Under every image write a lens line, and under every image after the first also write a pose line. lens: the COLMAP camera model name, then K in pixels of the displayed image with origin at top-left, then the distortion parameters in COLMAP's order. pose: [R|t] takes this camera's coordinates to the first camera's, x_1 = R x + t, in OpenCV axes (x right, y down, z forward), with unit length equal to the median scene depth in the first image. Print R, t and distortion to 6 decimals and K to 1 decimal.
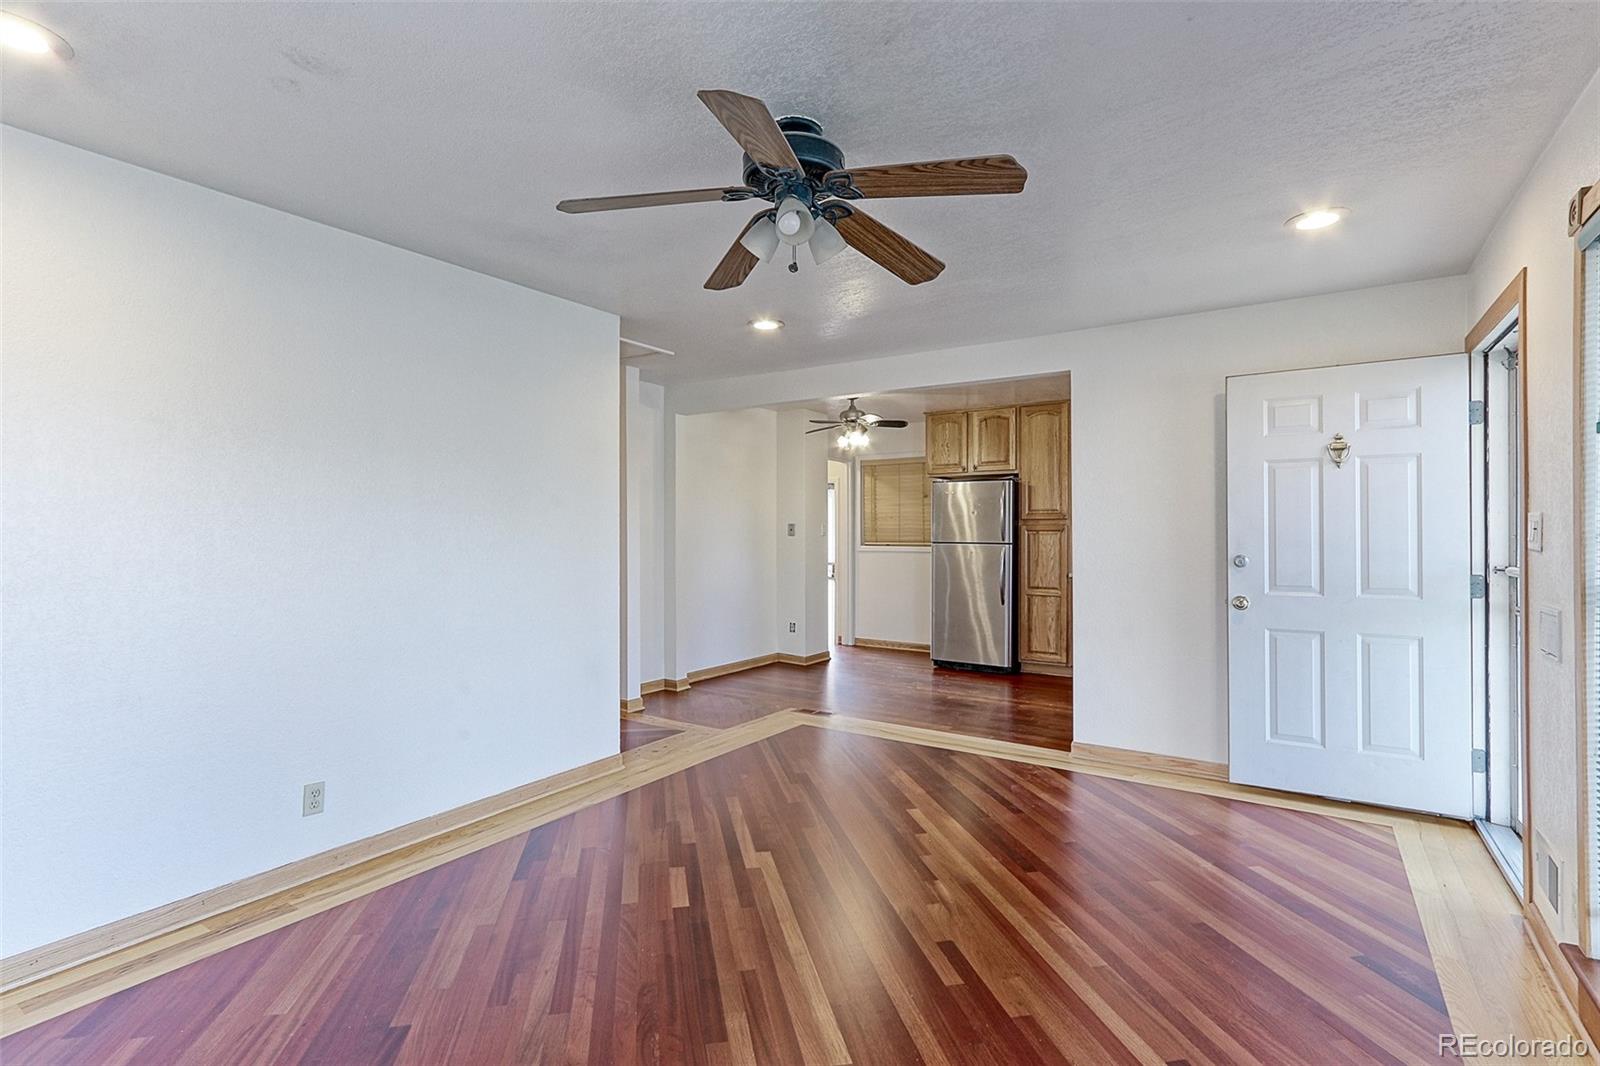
lens RADIAL K [[751.3, 0, 805.9], [0, 751.3, 532.3], [0, 0, 1]] dist [-0.000718, 0.000288]
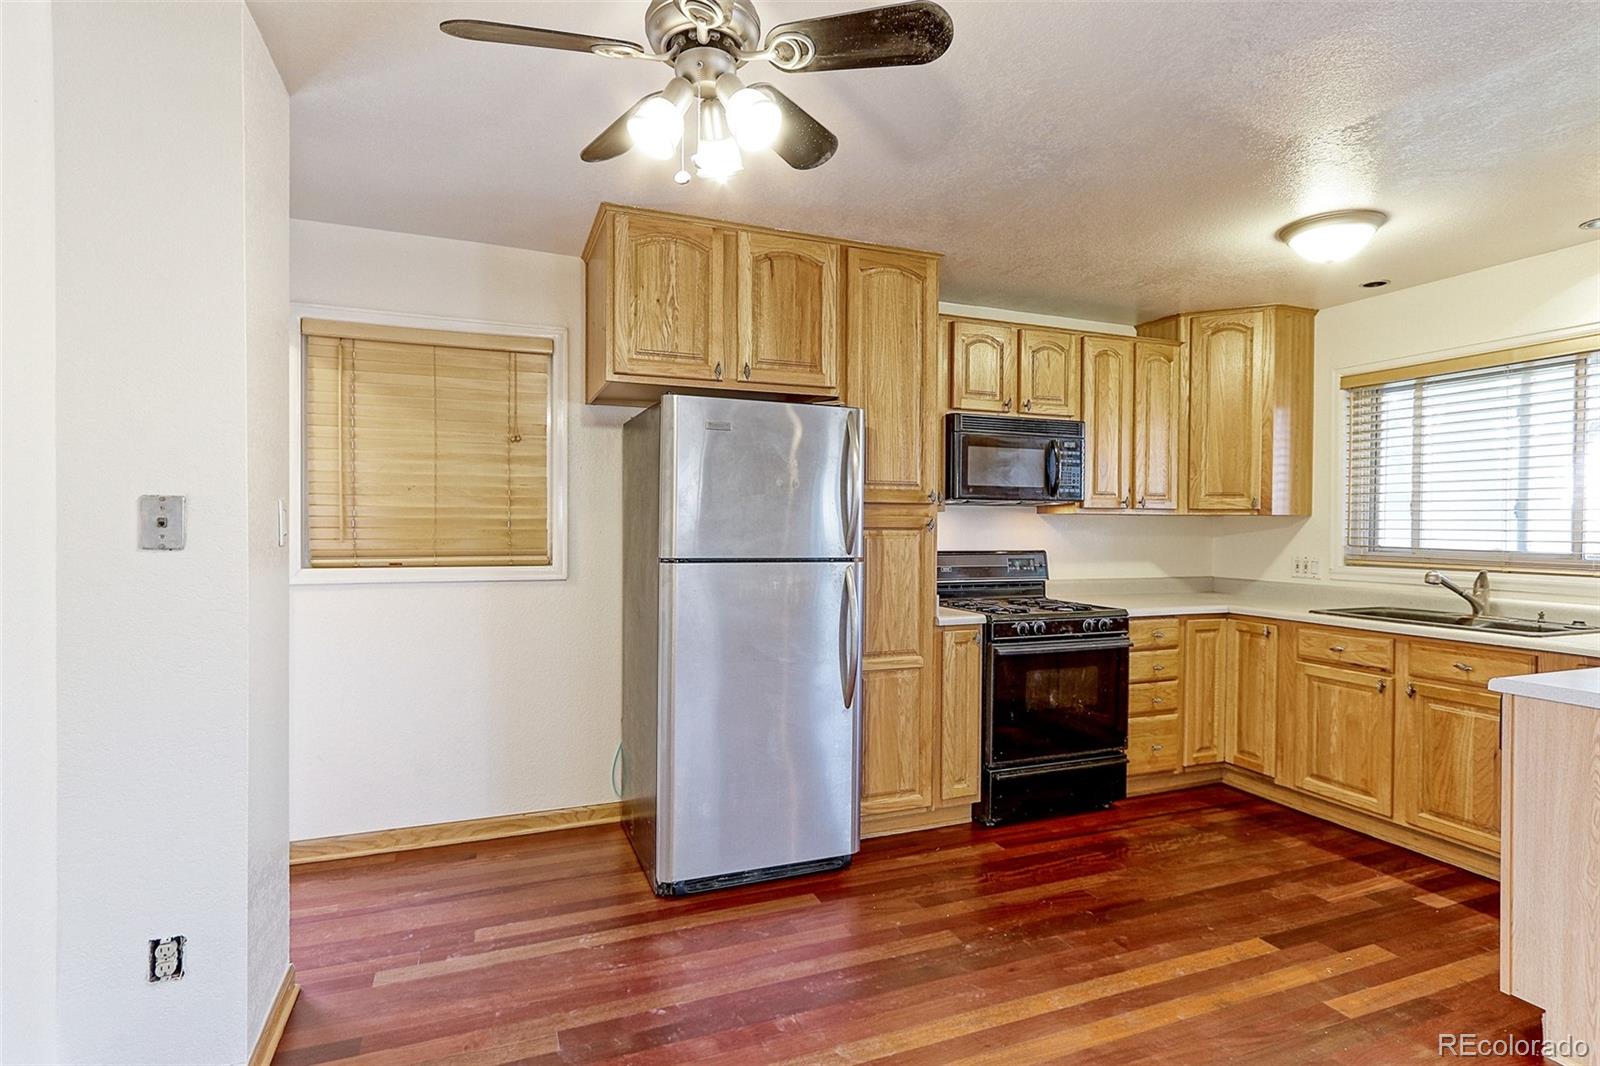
lens RADIAL K [[784.6, 0, 800.0], [0, 784.6, 533.0], [0, 0, 1]] dist [-0.002439, -0.000409]
pose [[0.579938, -0.005936, 0.814639, -0.107399], [-0.004712, 0.999932, 0.010641, -0.004057], [-0.814647, -0.010009, 0.579870, 0.775676]]
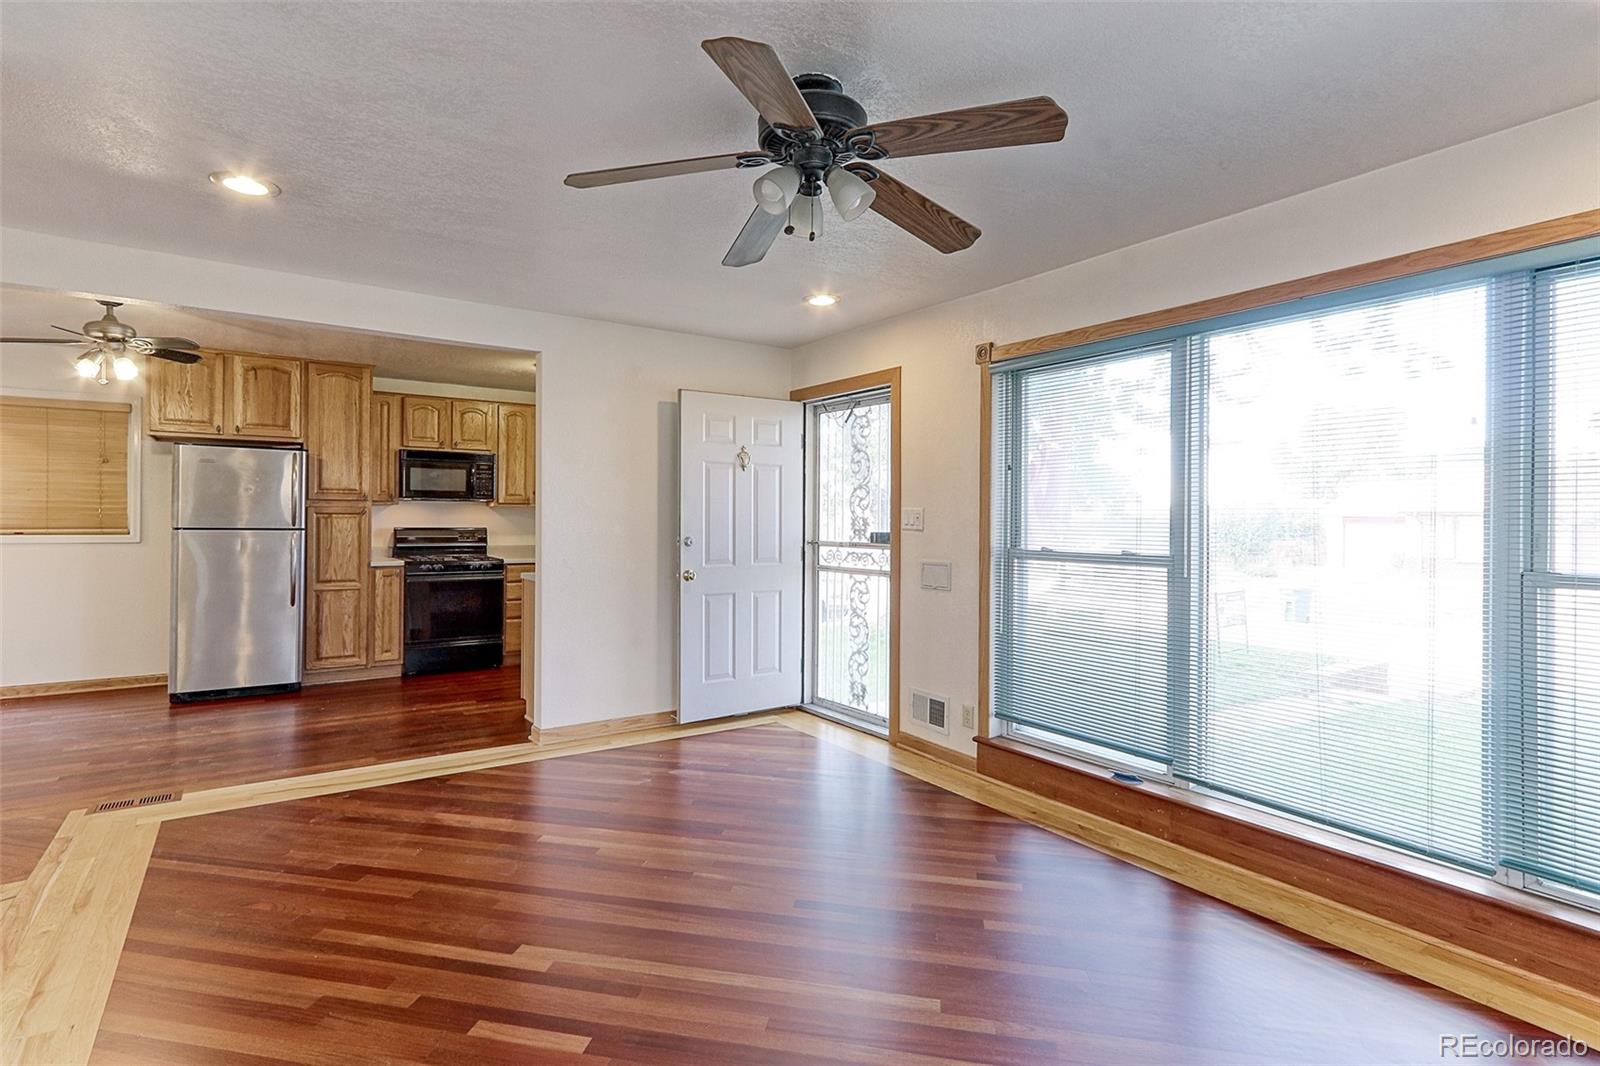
lens RADIAL K [[768.8, 0, 767.9], [0, 768.8, 518.4], [0, 0, 1]] dist [0.000902, 0.000661]
pose [[0.398498, 0.002521, 0.917166, -0.290074], [-0.007367, 0.999973, 0.000452, -0.000573], [-0.917139, -0.006937, 0.398506, 0.210731]]
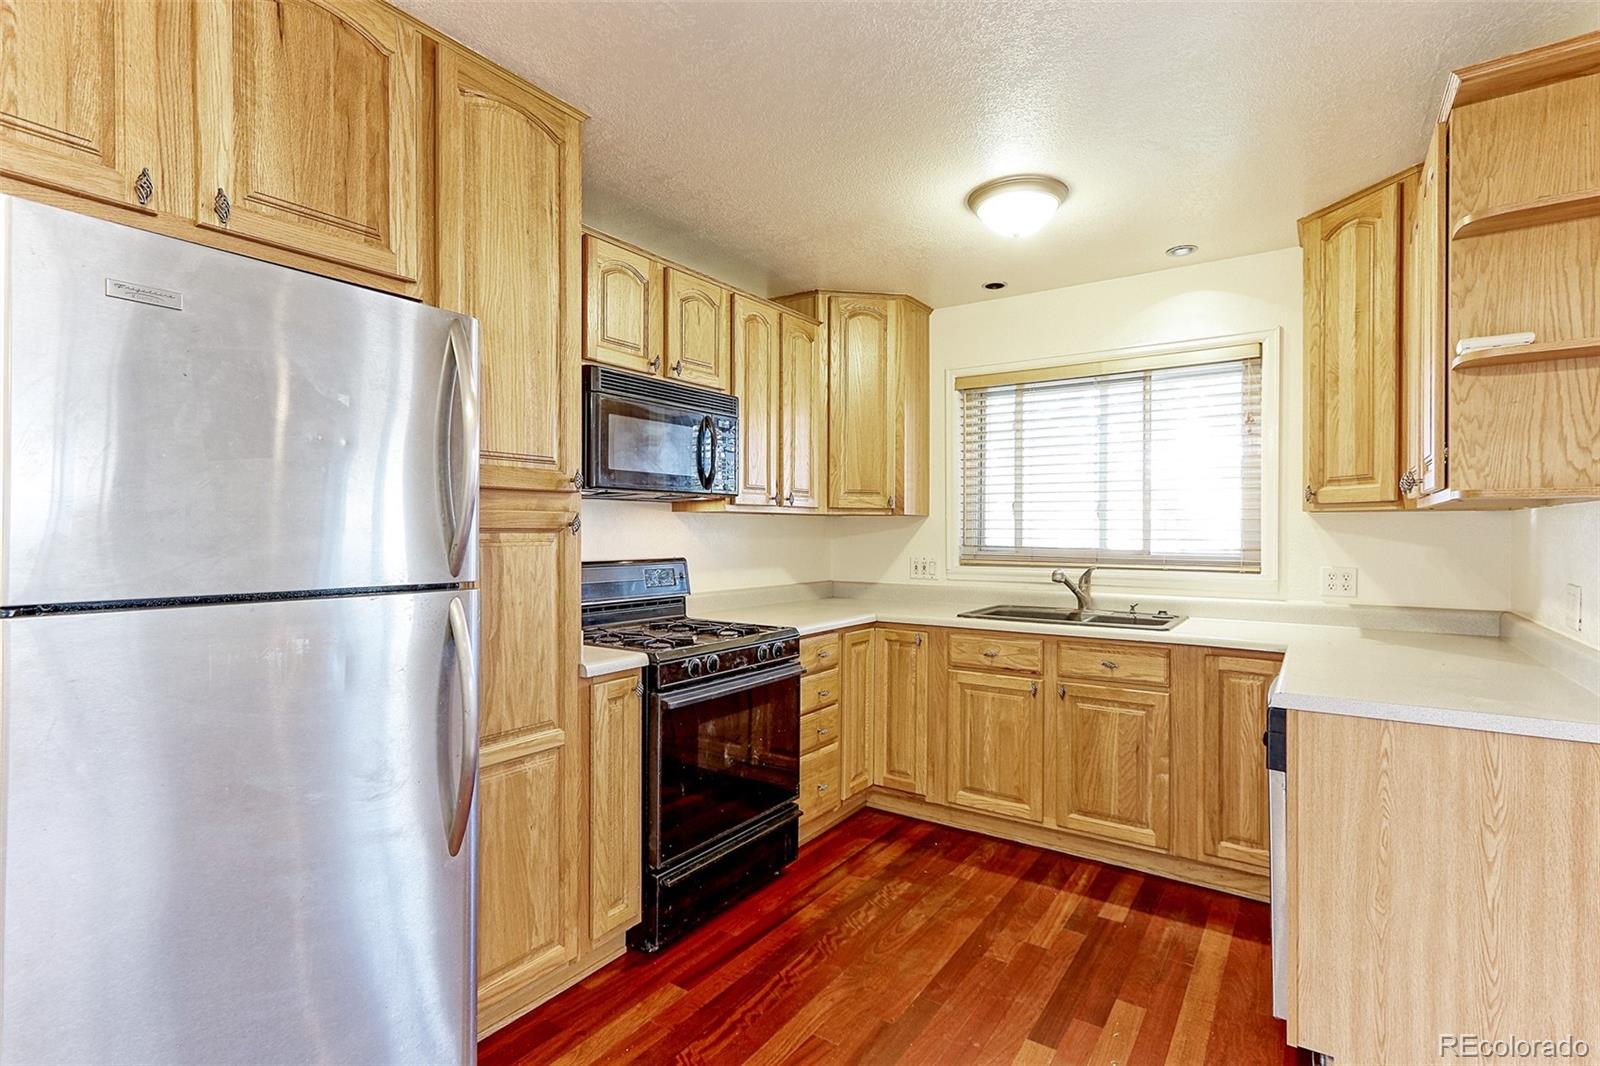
lens RADIAL K [[767.3, 0, 794.2], [0, 767.3, 531.3], [0, 0, 1]] dist [0.003883, 0.001070]
pose [[0.030902, -0.001924, 0.999521, 0.031169], [0.000214, 0.999998, 0.001918, -0.002046], [-0.999522, 0.000155, 0.030902, 0.895193]]
